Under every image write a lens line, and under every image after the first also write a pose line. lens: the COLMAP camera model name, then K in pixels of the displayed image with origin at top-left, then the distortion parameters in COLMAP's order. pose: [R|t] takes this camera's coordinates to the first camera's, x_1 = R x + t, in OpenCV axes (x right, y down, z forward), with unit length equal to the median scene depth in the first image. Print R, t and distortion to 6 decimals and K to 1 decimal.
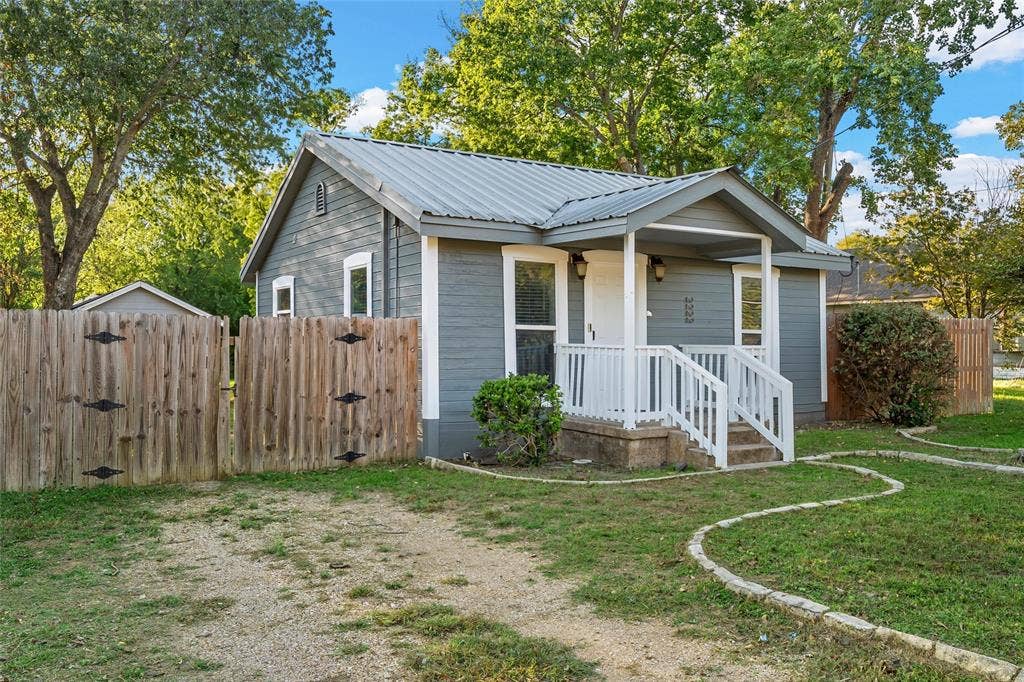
lens RADIAL K [[800.2, 0, 512.0], [0, 800.2, 341.0], [0, 0, 1]] dist [0.047574, -0.000488]
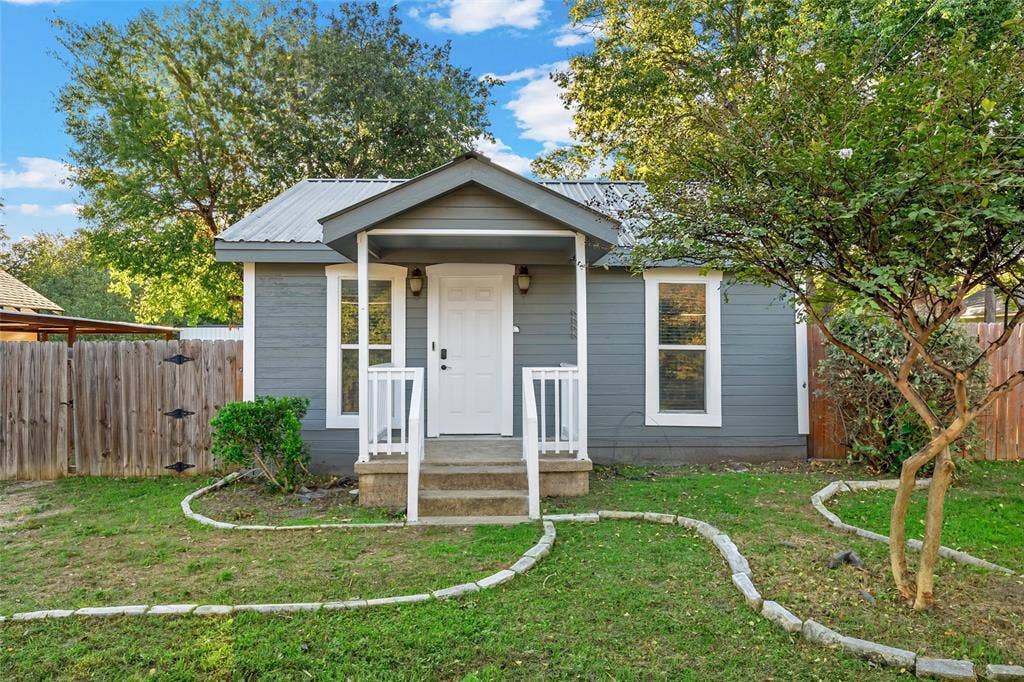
lens RADIAL K [[598.9, 0, 512.0], [0, 598.9, 341.0], [0, 0, 1]] dist [0.021267, 0.000643]
pose [[0.886206, -0.015625, -0.463029, 0.592025], [0.006265, 0.999744, -0.021746, -0.007463], [0.463250, 0.016370, 0.886077, 0.479928]]
